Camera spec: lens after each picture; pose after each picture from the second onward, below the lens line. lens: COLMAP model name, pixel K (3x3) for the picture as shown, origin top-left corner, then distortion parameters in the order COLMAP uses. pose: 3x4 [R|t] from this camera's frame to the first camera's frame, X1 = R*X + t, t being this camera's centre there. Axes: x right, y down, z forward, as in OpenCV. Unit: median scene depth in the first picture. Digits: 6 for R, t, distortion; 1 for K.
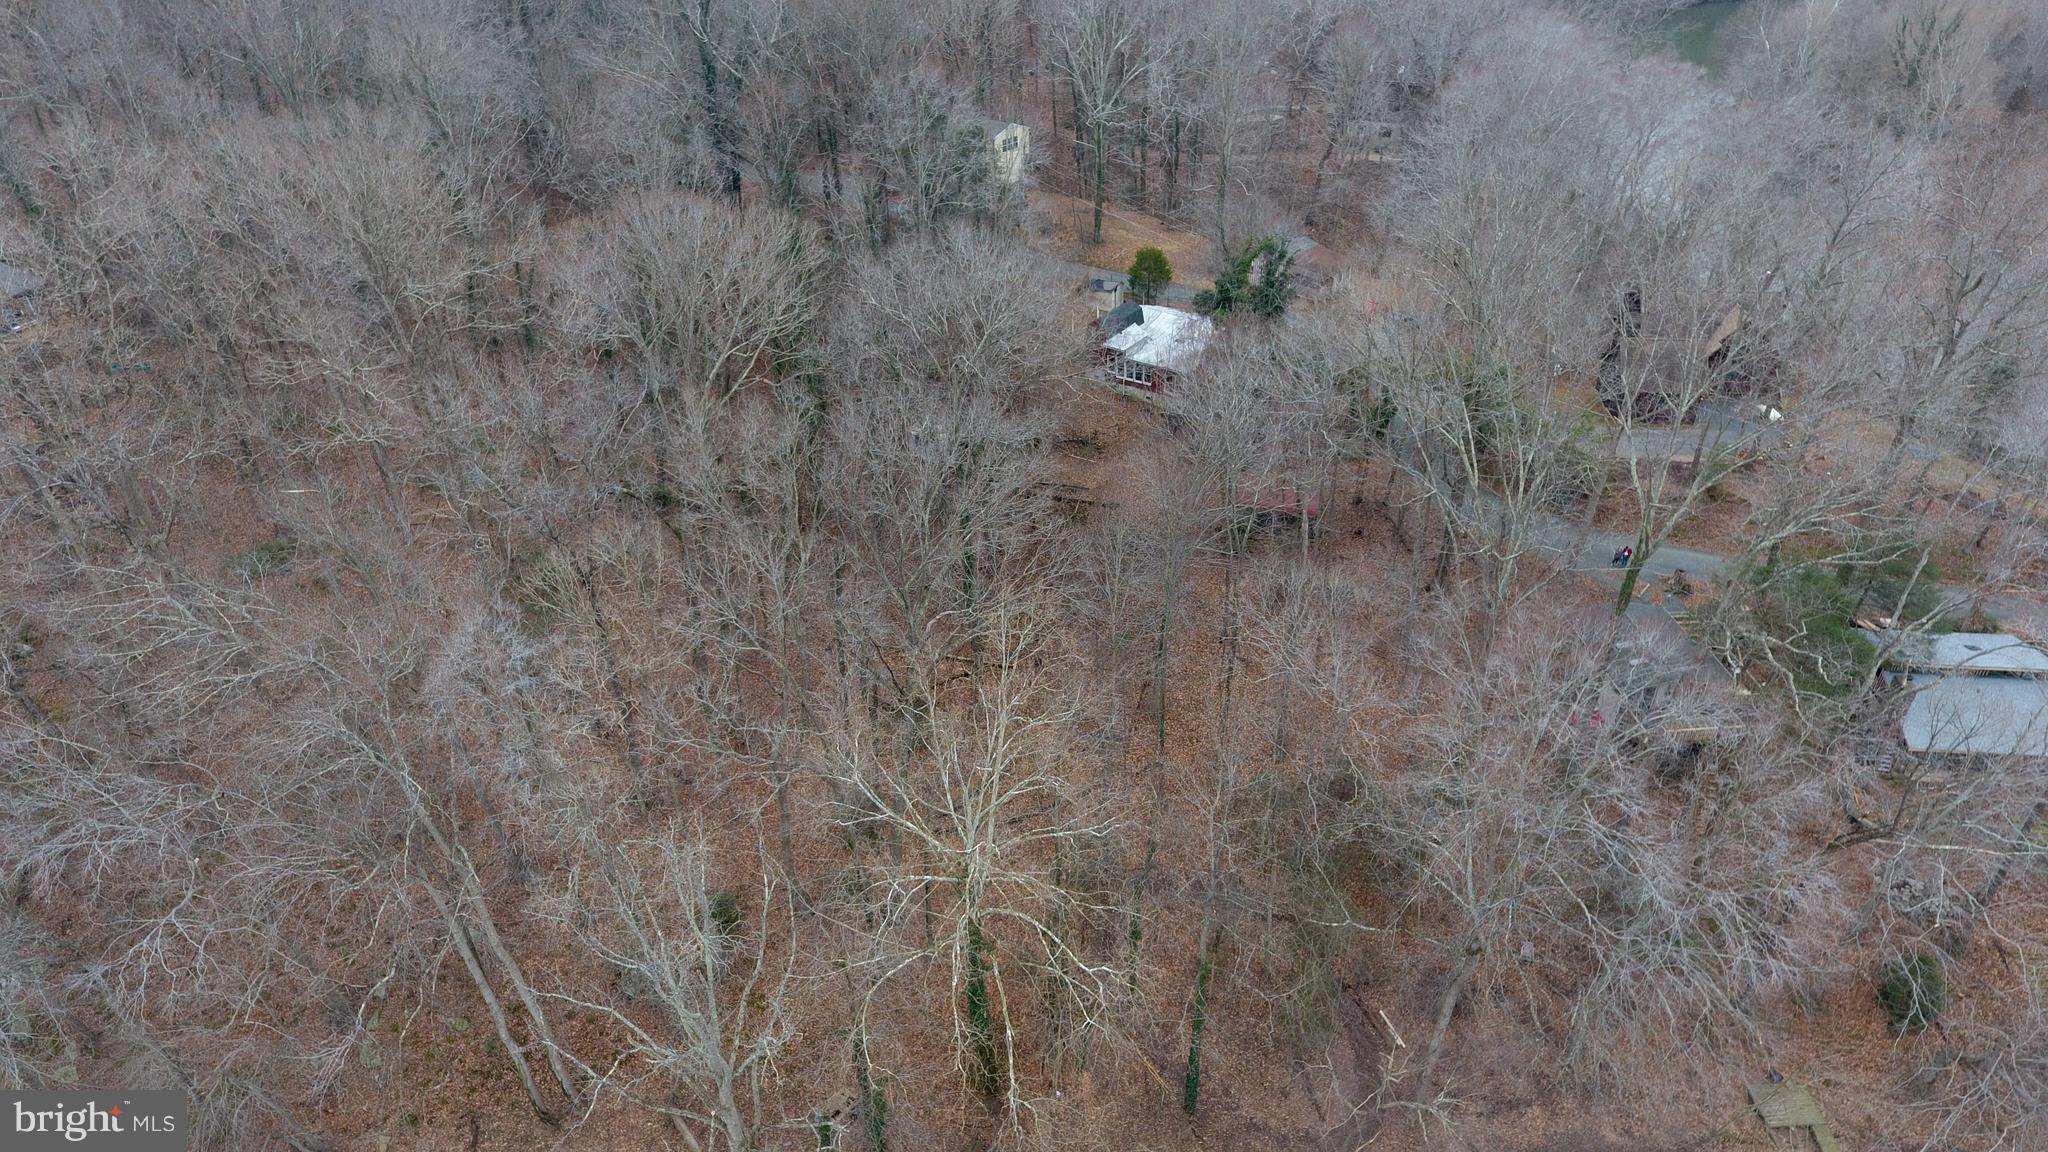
lens RADIAL K [[1226.6, 0, 1026.0], [0, 1226.6, 603.3], [0, 0, 1]] dist [0.004569, -0.000024]
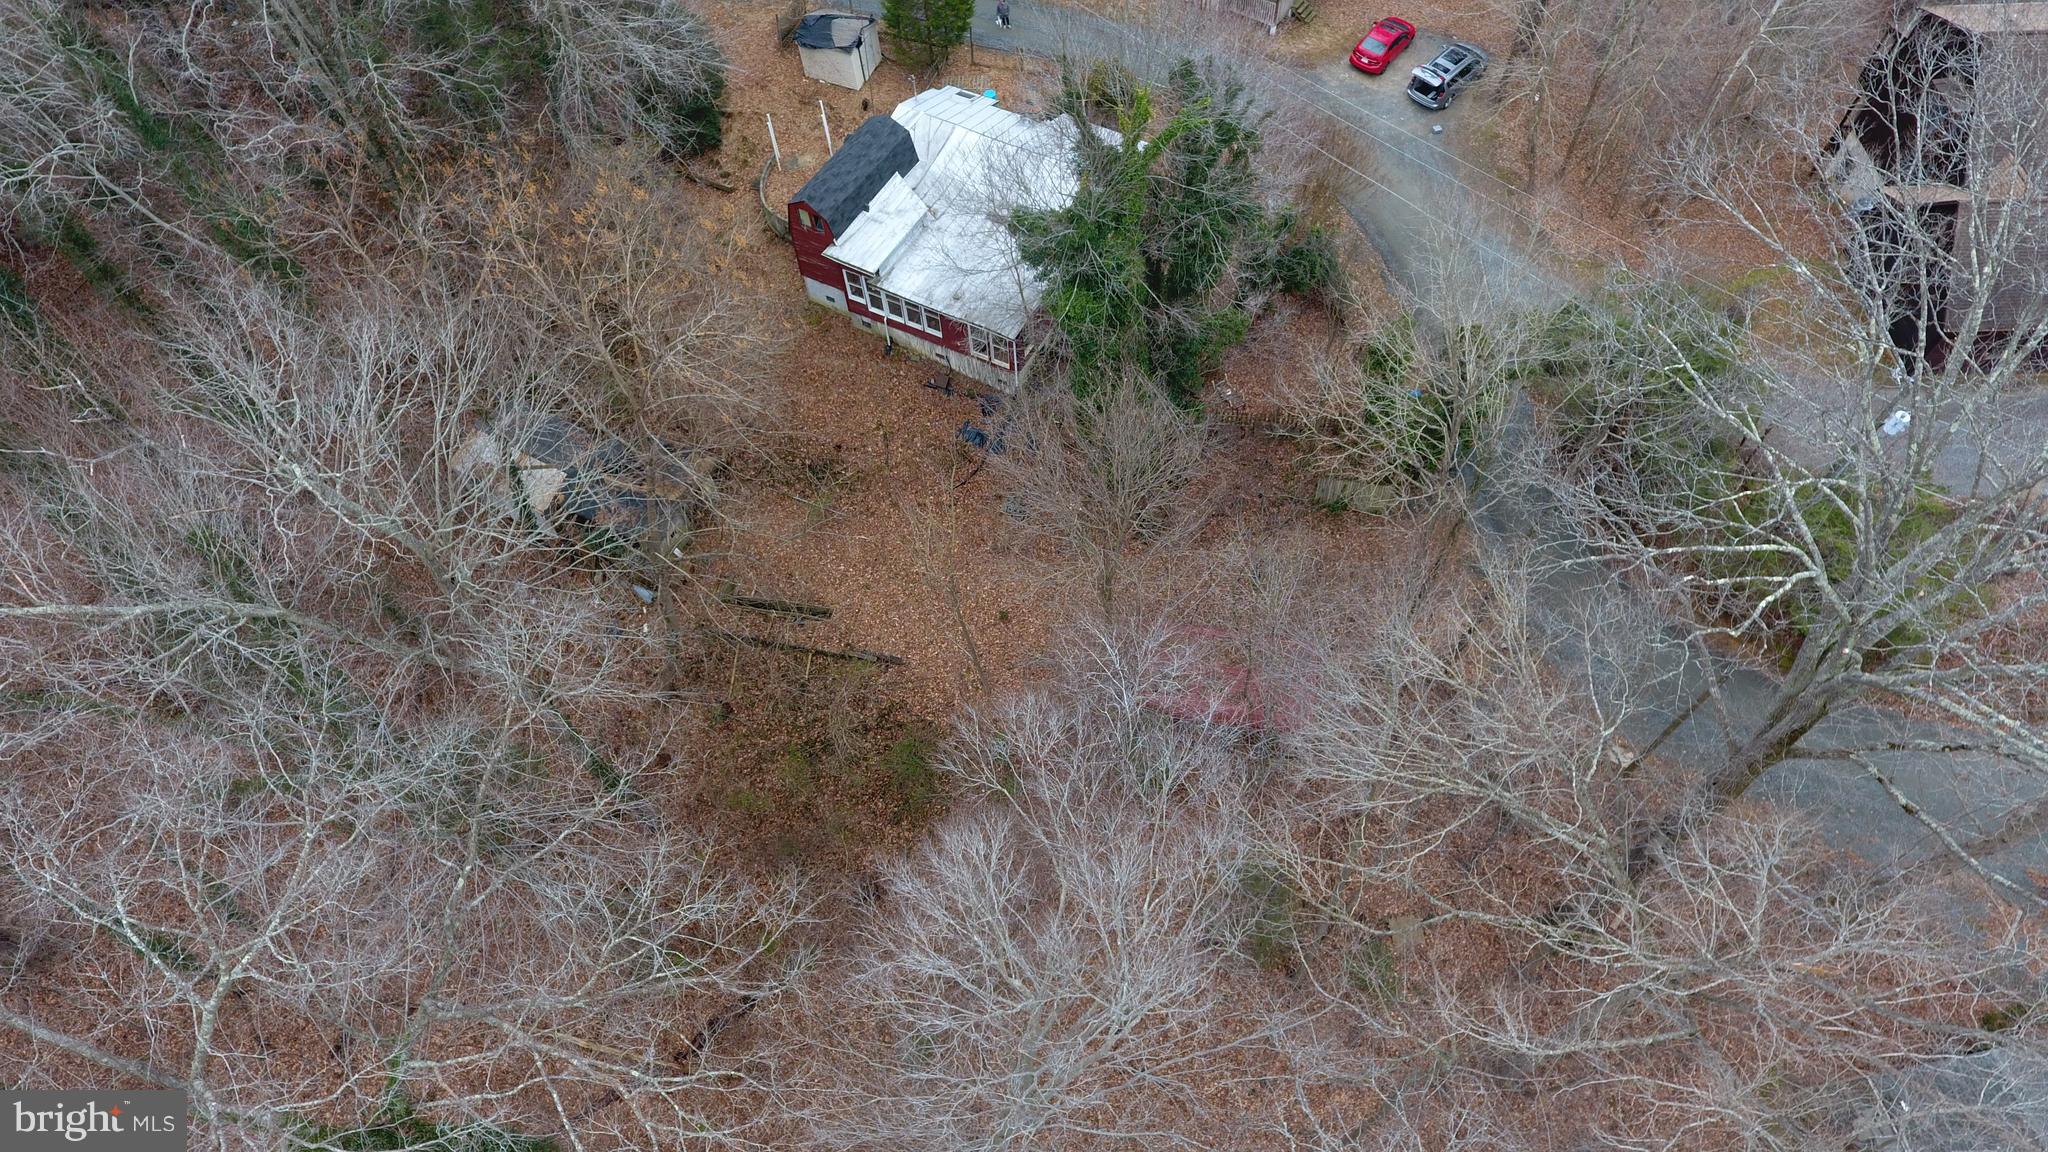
lens RADIAL K [[1226.6, 0, 1026.0], [0, 1226.6, 603.3], [0, 0, 1]] dist [0.004569, -0.000024]
pose [[0.992293, -0.111879, 0.053273, 0.094295], [0.081533, 0.913229, 0.399205, -0.260644], [-0.093313, -0.391785, 0.915313, 0.512798]]
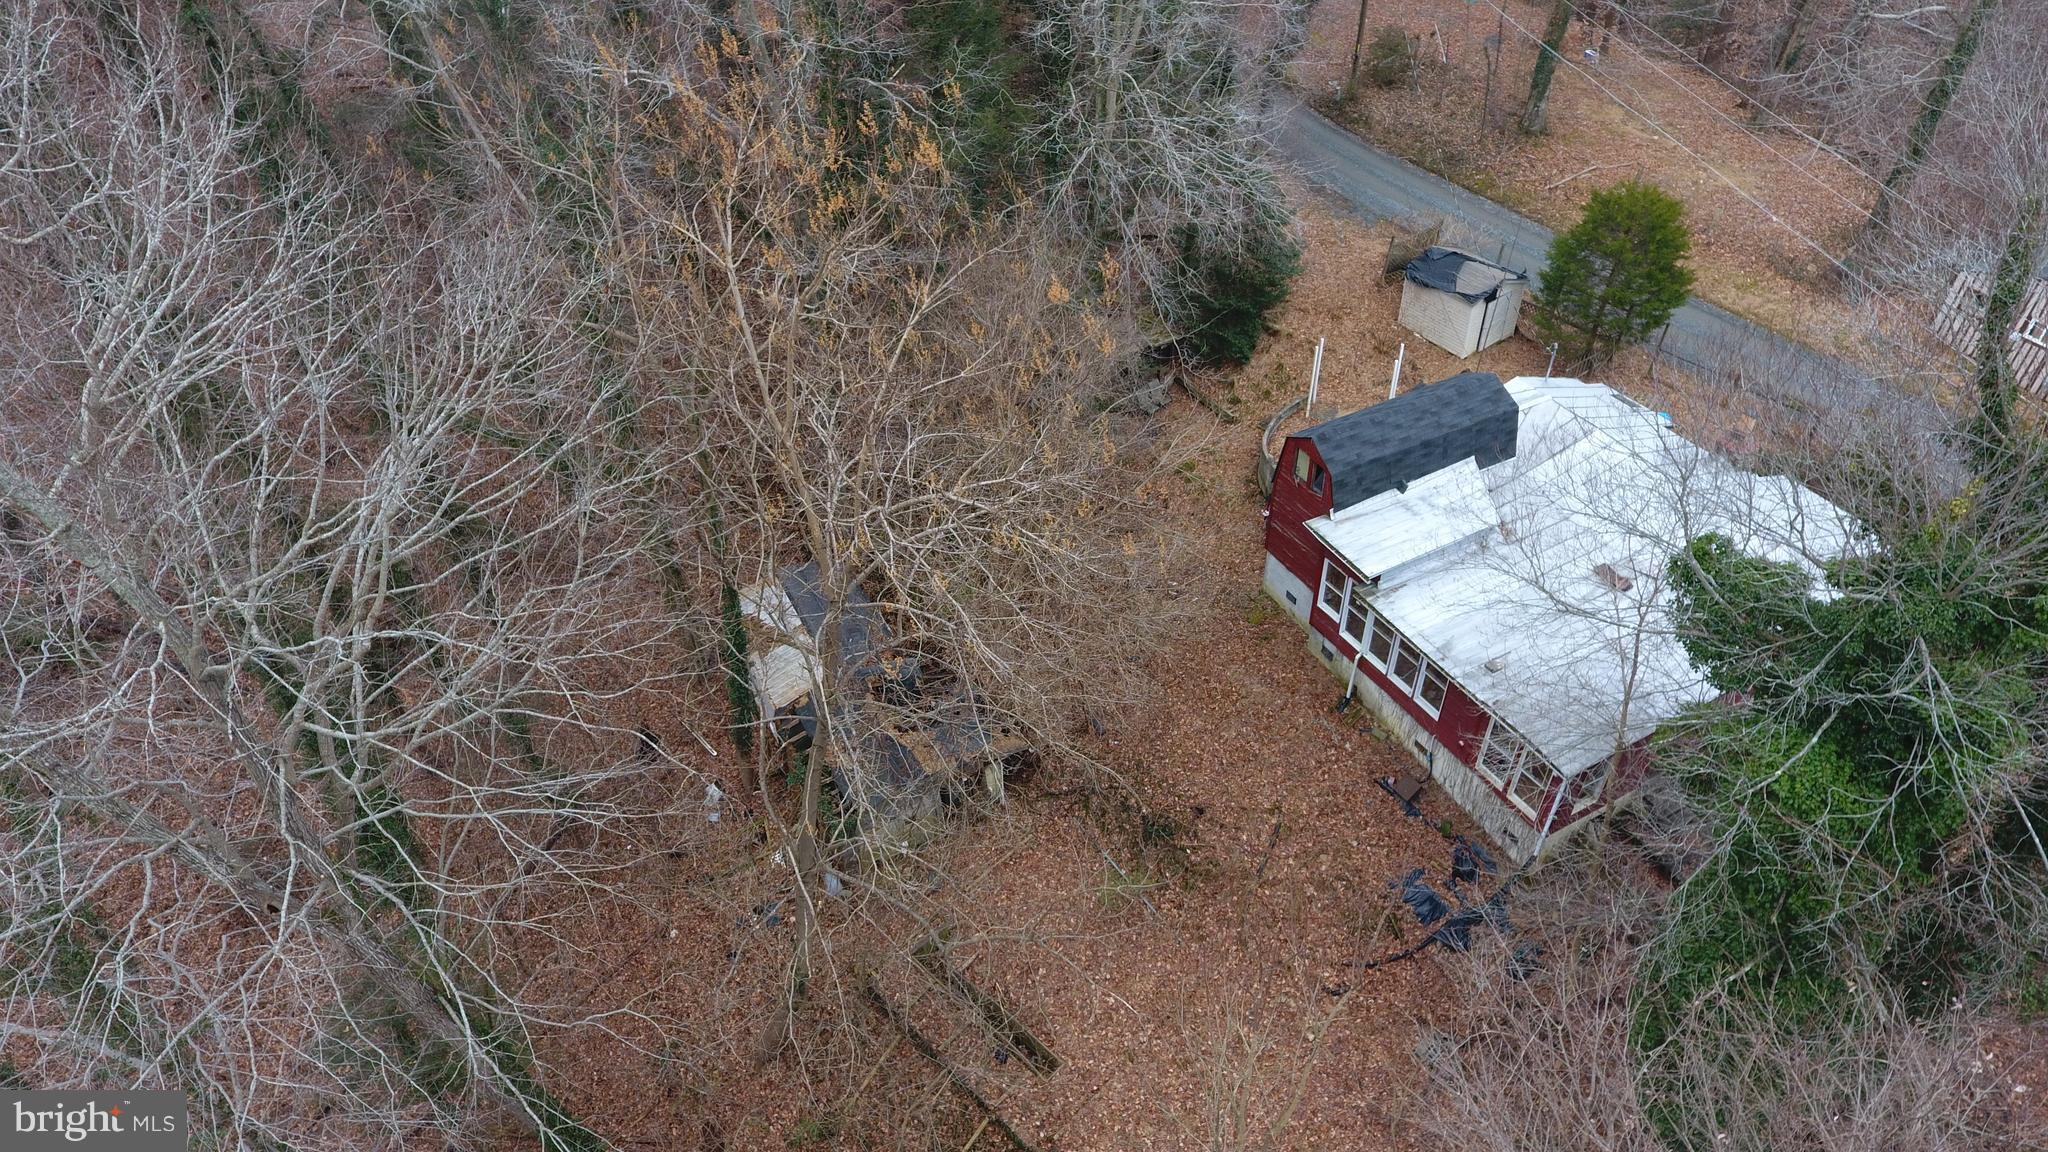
lens RADIAL K [[1220.2, 0, 1015.3], [0, 1220.2, 597.1], [0, 0, 1]] dist [0.008035, -0.000157]
pose [[0.900444, 0.286520, -0.327272, 0.095243], [-0.239139, 0.954576, 0.177755, -0.222542], [0.363337, -0.081795, 0.928060, 0.693423]]
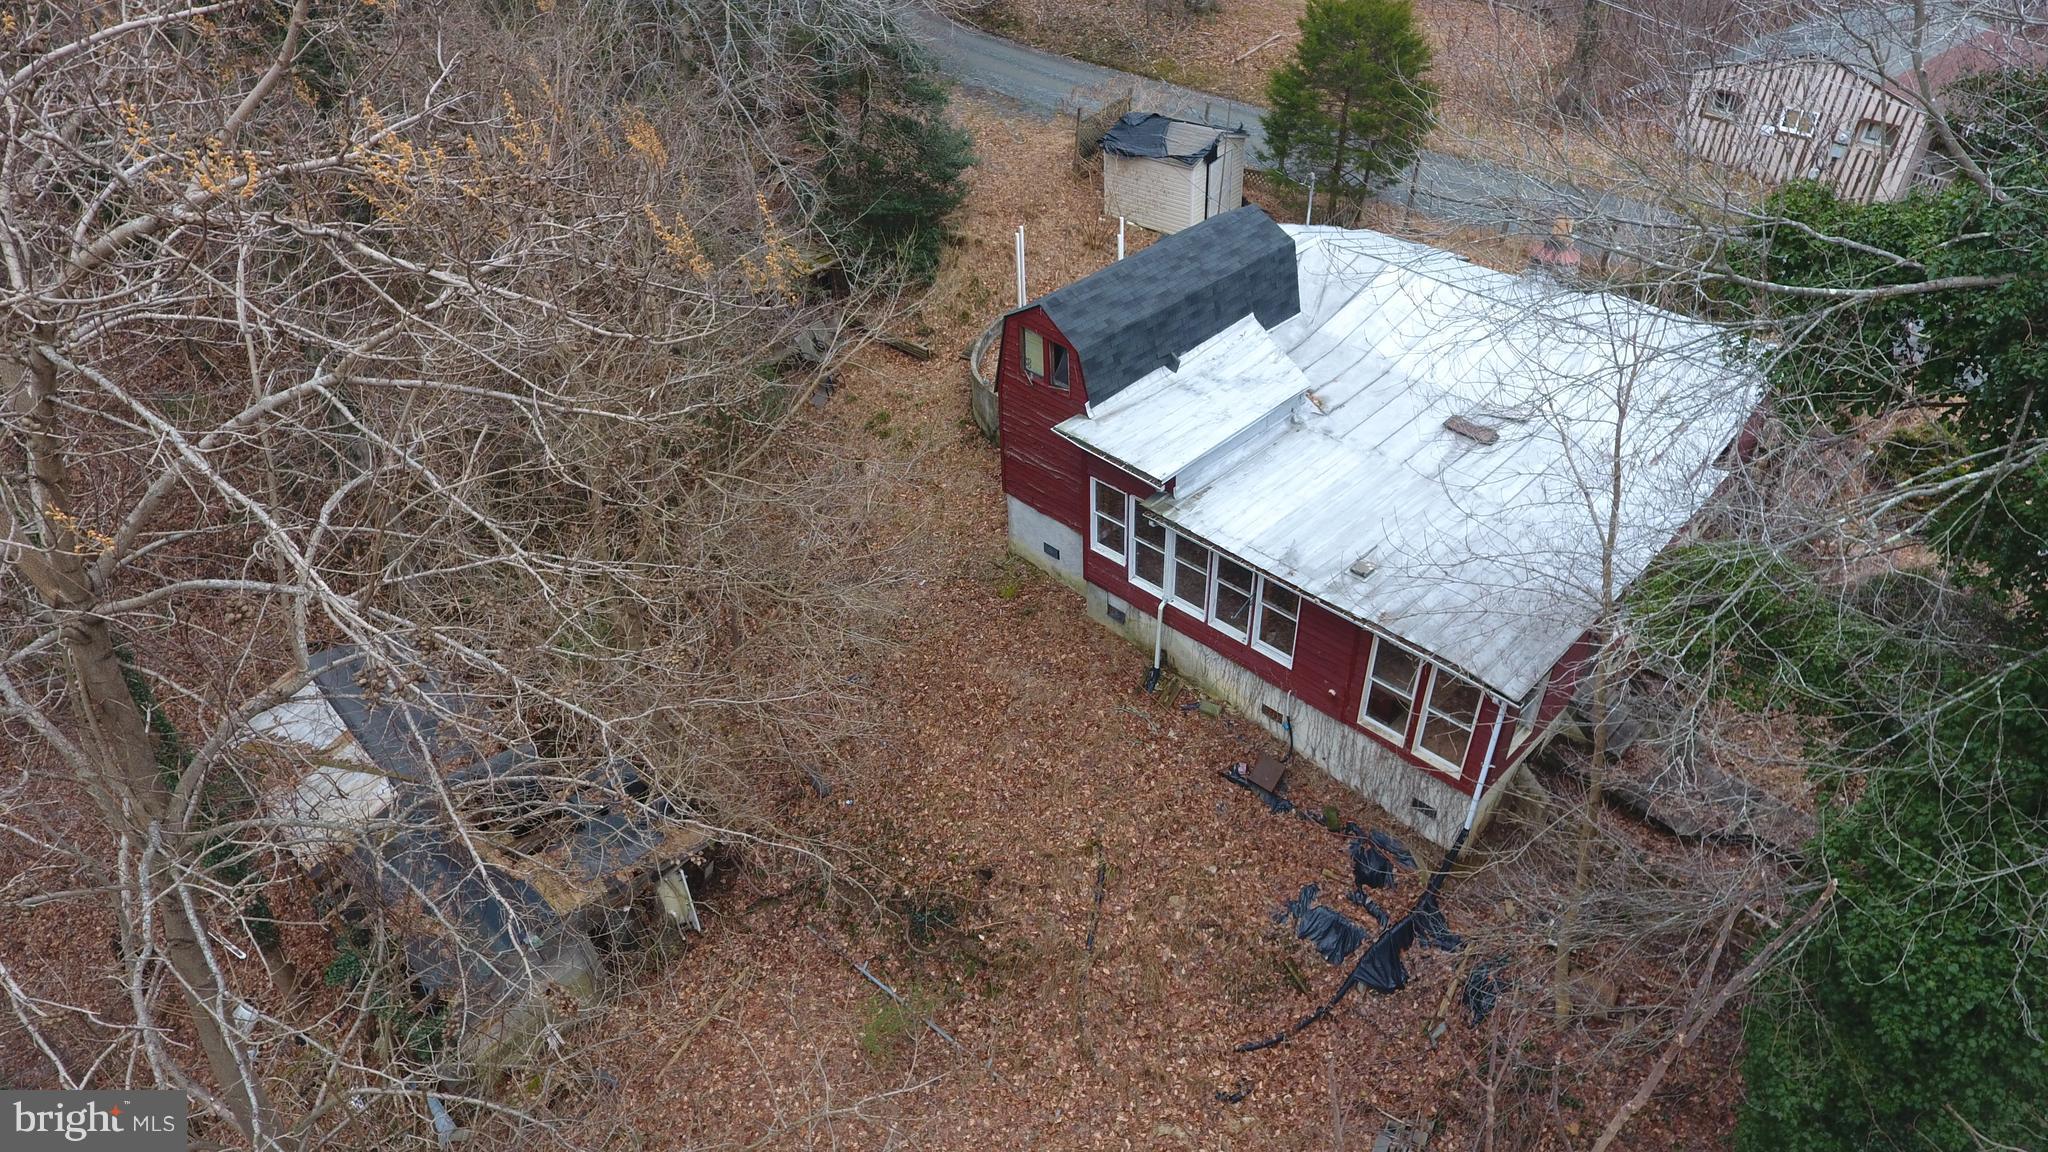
lens RADIAL K [[1226.6, 0, 1026.0], [0, 1226.6, 603.3], [0, 0, 1]] dist [0.004569, -0.000024]
pose [[0.987908, 0.096397, -0.121432, 0.080751], [-0.084888, 0.991693, 0.096634, -0.196415], [0.129739, -0.085157, 0.987885, 0.781712]]
